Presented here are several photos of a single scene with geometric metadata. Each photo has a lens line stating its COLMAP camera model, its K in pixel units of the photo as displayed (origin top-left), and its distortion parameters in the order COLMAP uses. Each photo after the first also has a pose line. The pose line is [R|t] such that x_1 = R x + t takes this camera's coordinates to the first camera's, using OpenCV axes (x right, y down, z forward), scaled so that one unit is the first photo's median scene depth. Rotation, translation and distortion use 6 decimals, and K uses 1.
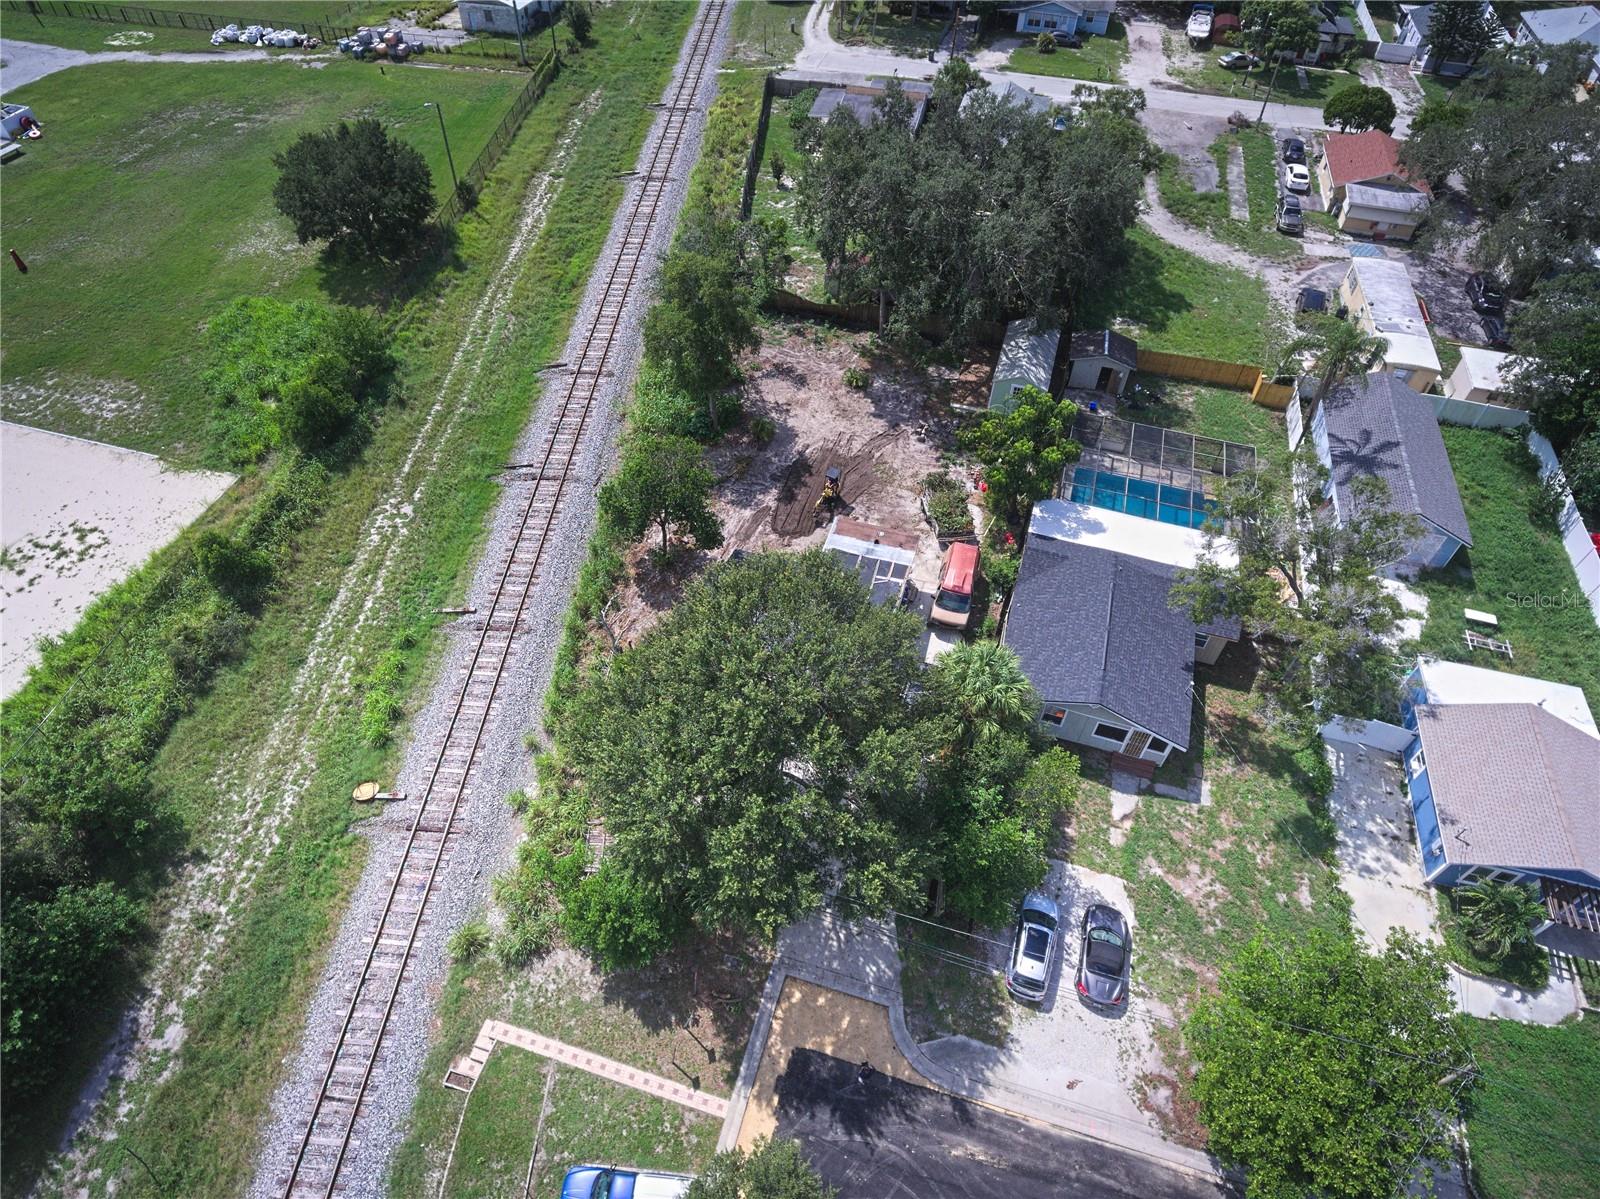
lens RADIAL K [[943.2, 0, 769.3], [0, 943.2, 582.5], [0, 0, 1]] dist [-0.021313, 0.001344]
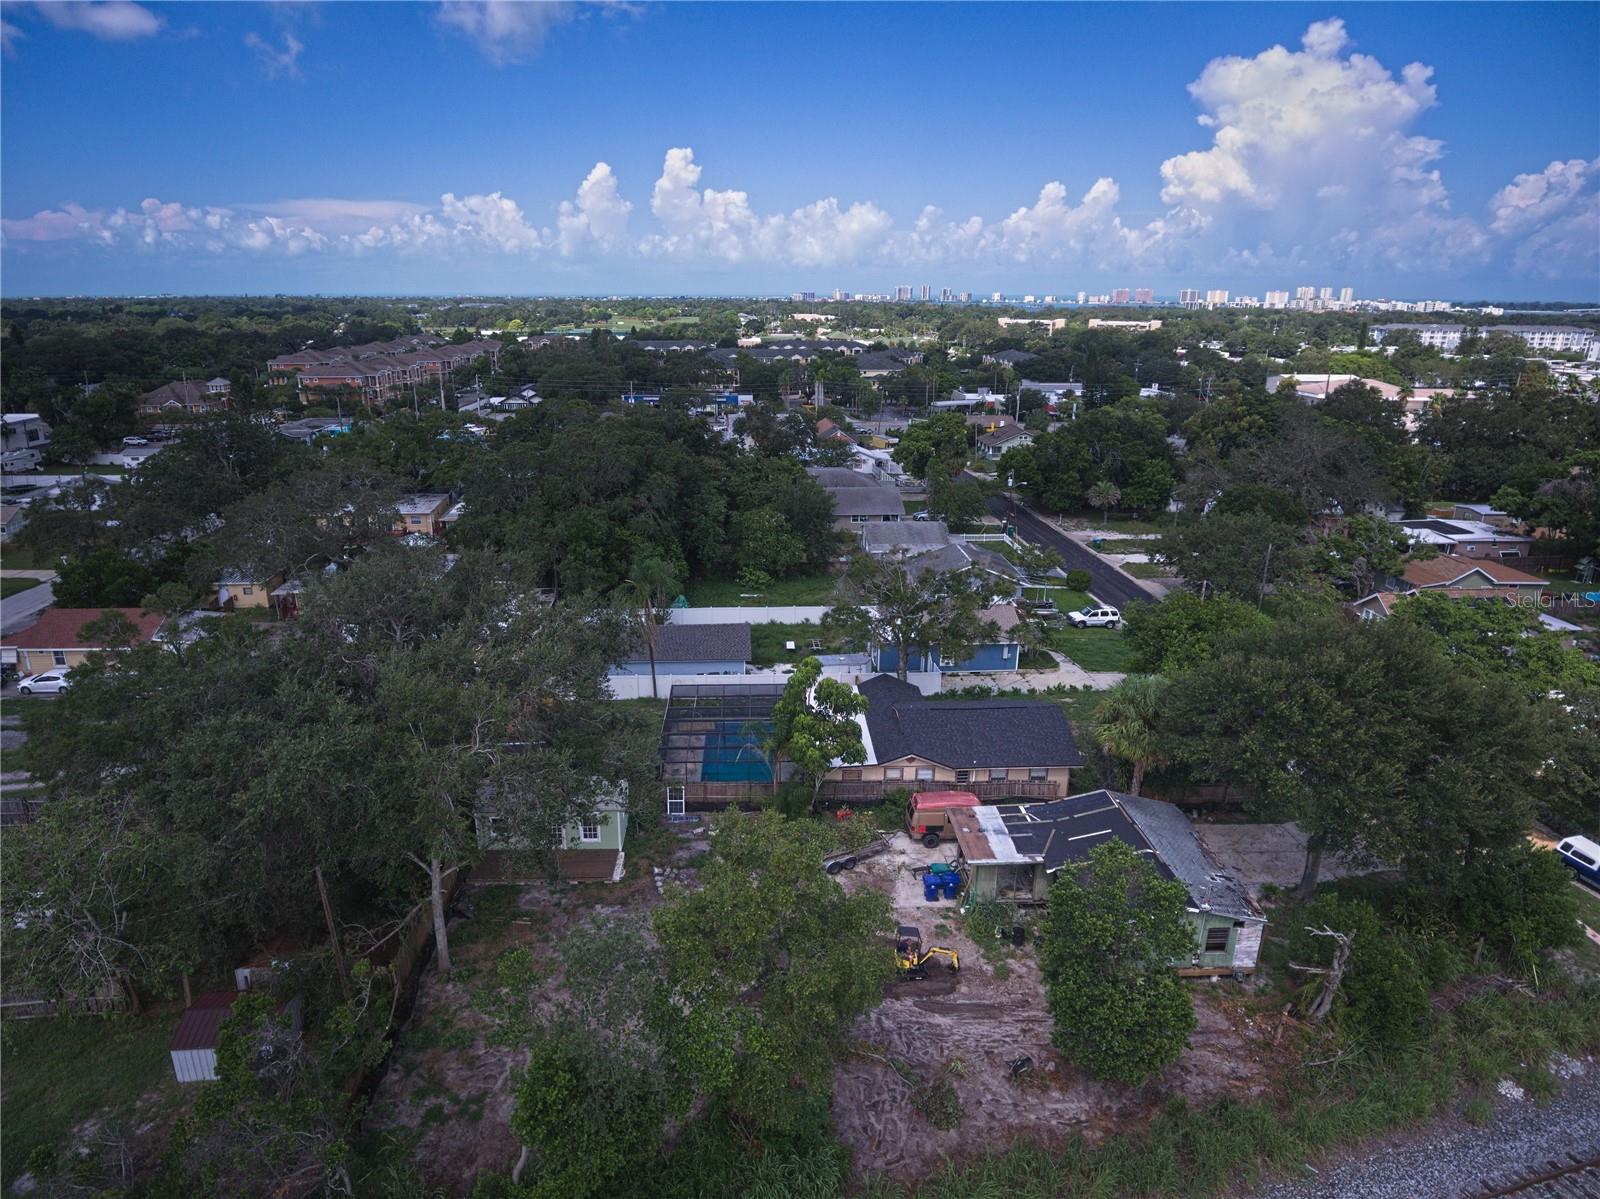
lens RADIAL K [[943.2, 0, 769.3], [0, 943.2, 582.5], [0, 0, 1]] dist [-0.021313, 0.001344]
pose [[-0.338641, -0.278133, 0.898868, -0.553779], [0.692238, 0.573388, 0.438216, -0.707973], [-0.637283, 0.770628, -0.001639, 0.954555]]
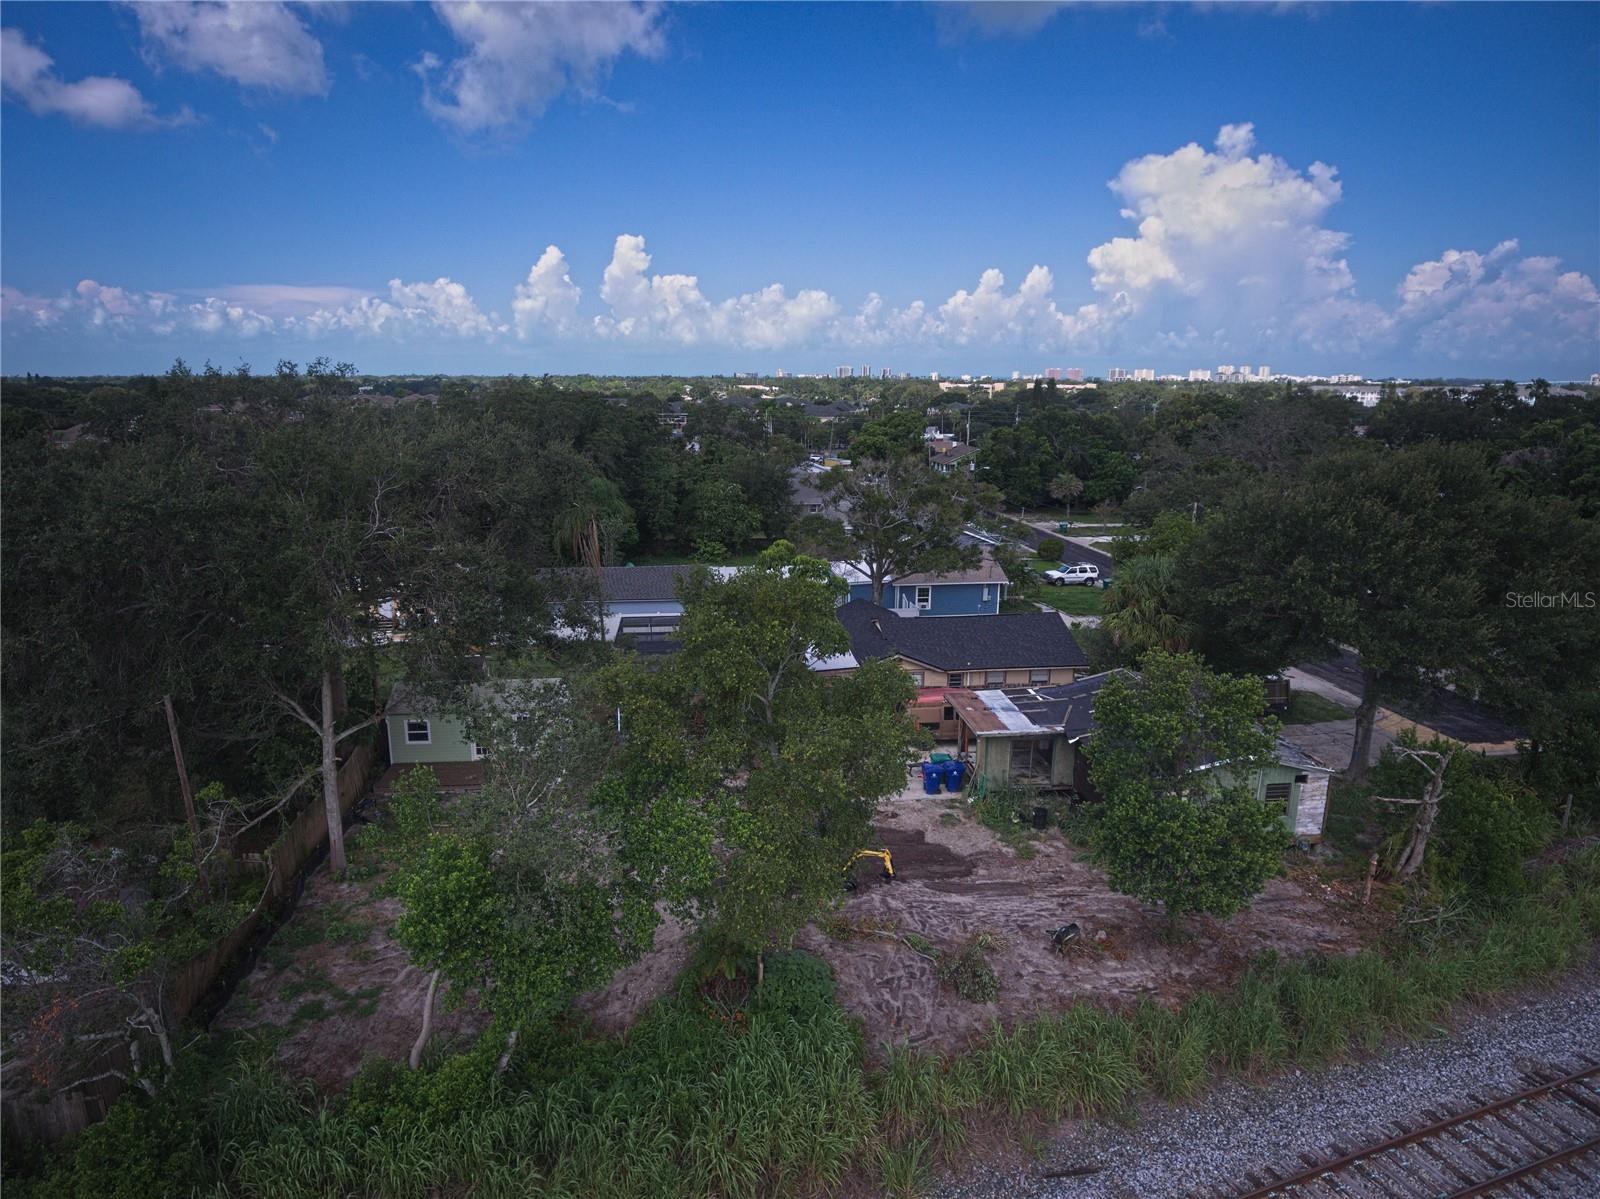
lens RADIAL K [[943.2, 0, 769.3], [0, 943.2, 582.5], [0, 0, 1]] dist [-0.021313, 0.001344]
pose [[-0.392671, -0.197942, 0.898125, -0.482846], [0.677401, 0.598268, 0.428023, -0.552046], [-0.622044, 0.776462, -0.100836, 1.113968]]
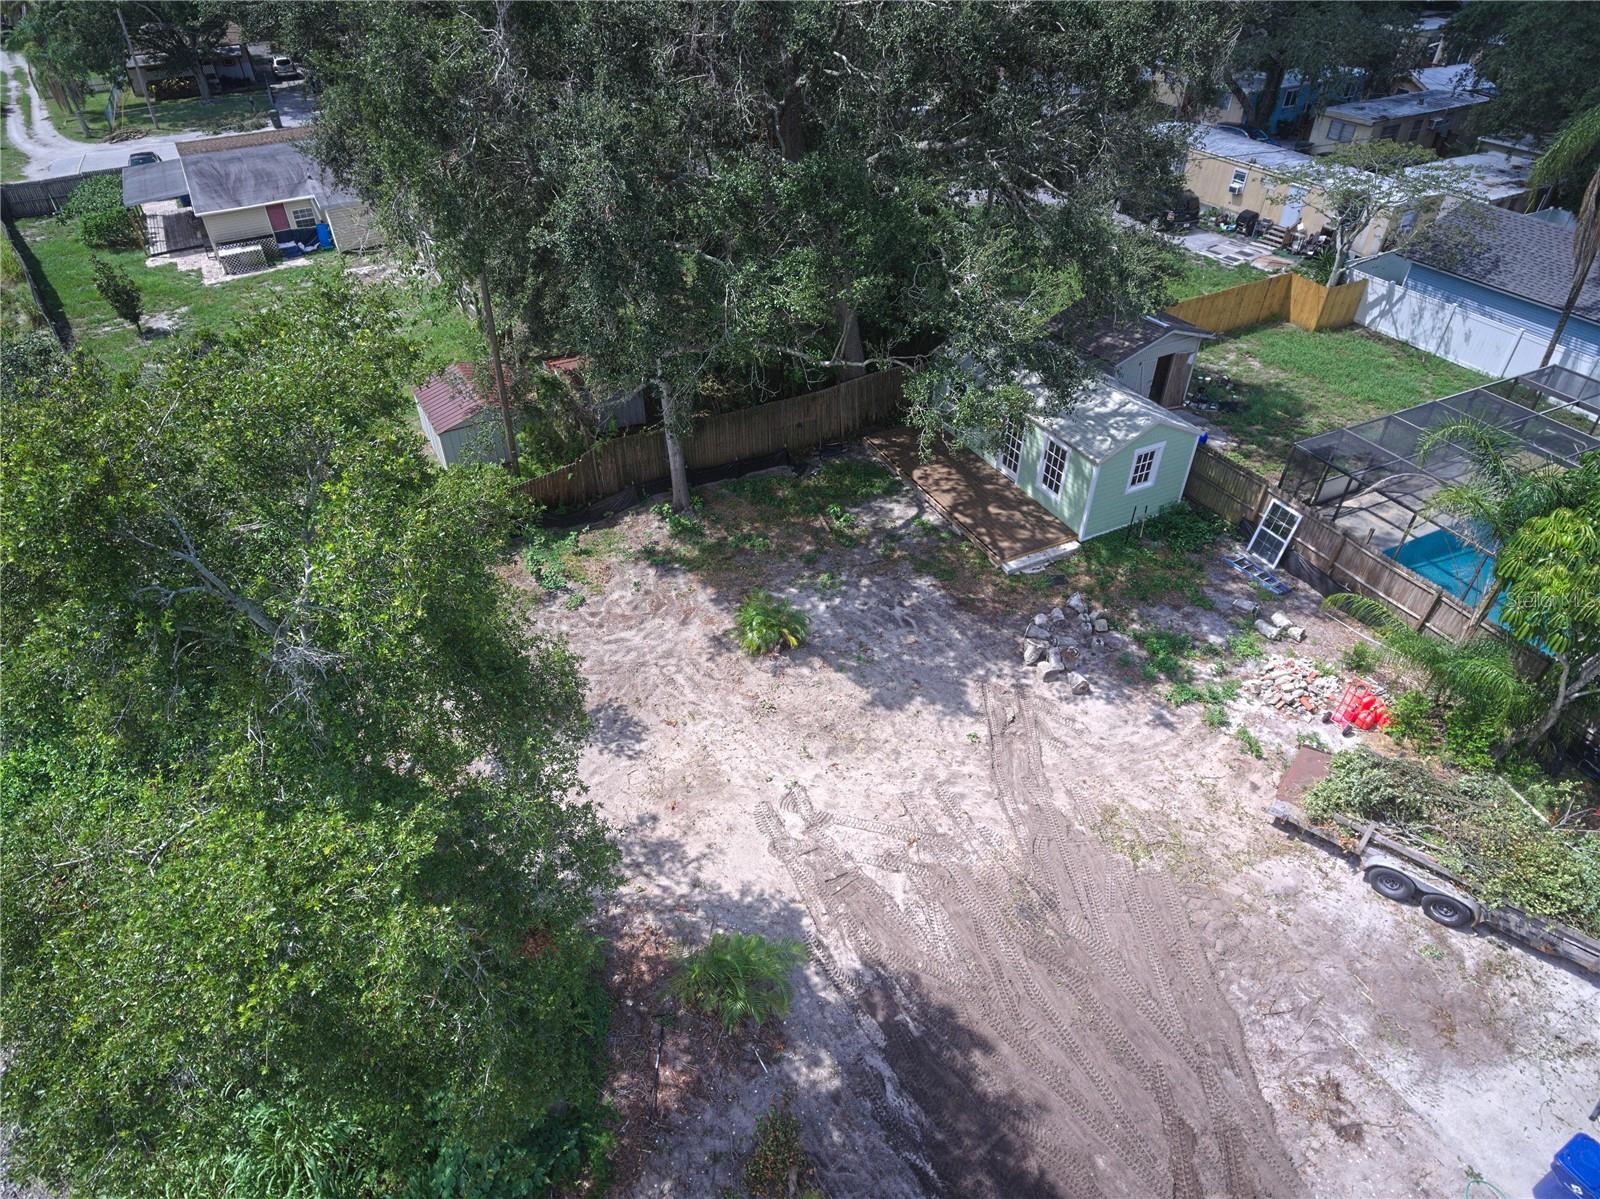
lens RADIAL K [[943.2, 0, 769.3], [0, 943.2, 582.5], [0, 0, 1]] dist [-0.021313, 0.001344]
pose [[0.724802, -0.435764, 0.533640, -0.103341], [0.519158, 0.854648, -0.007238, -0.293358], [-0.452920, 0.282290, 0.845681, 0.921855]]
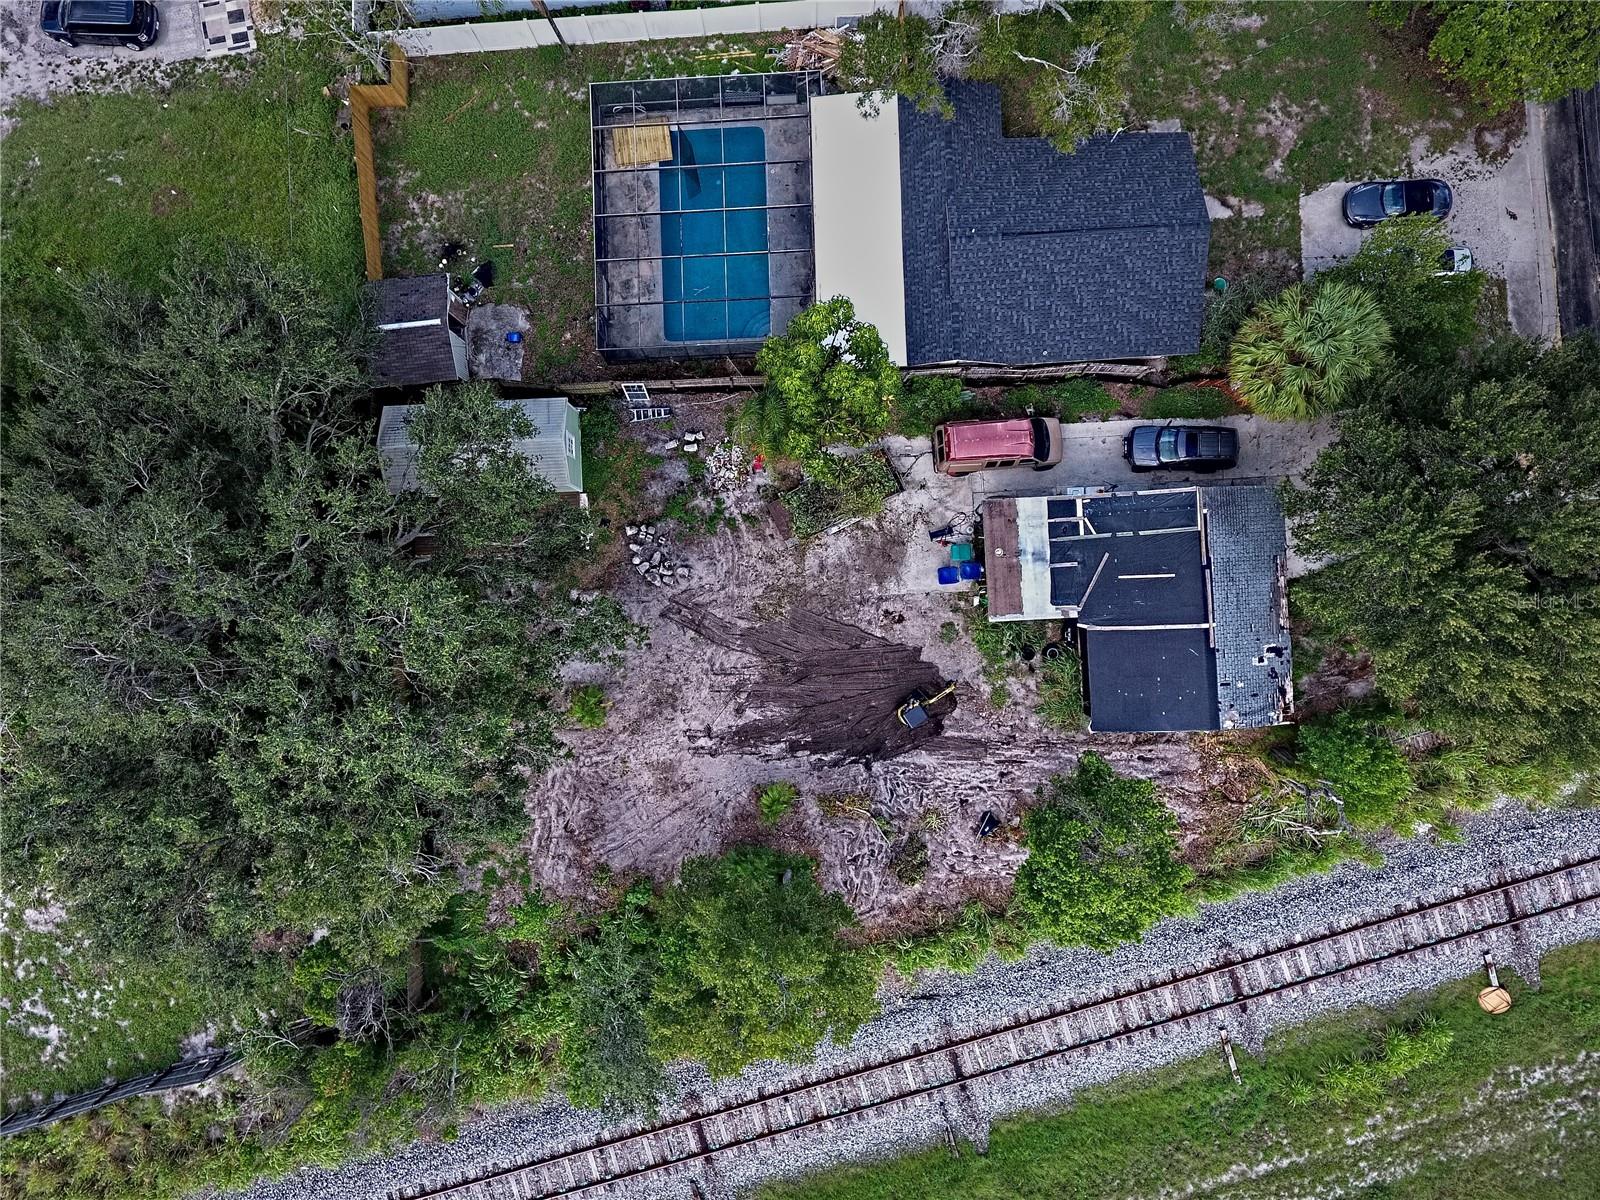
lens RADIAL K [[941.0, 0, 770.6], [0, 941.0, 585.0], [0, 0, 1]] dist [-0.004599, 0.000862]
pose [[-0.353285, -0.935249, 0.022360, 0.142877], [0.706944, -0.251237, 0.661143, -0.667520], [-0.612715, 0.249379, 0.749927, 0.582074]]
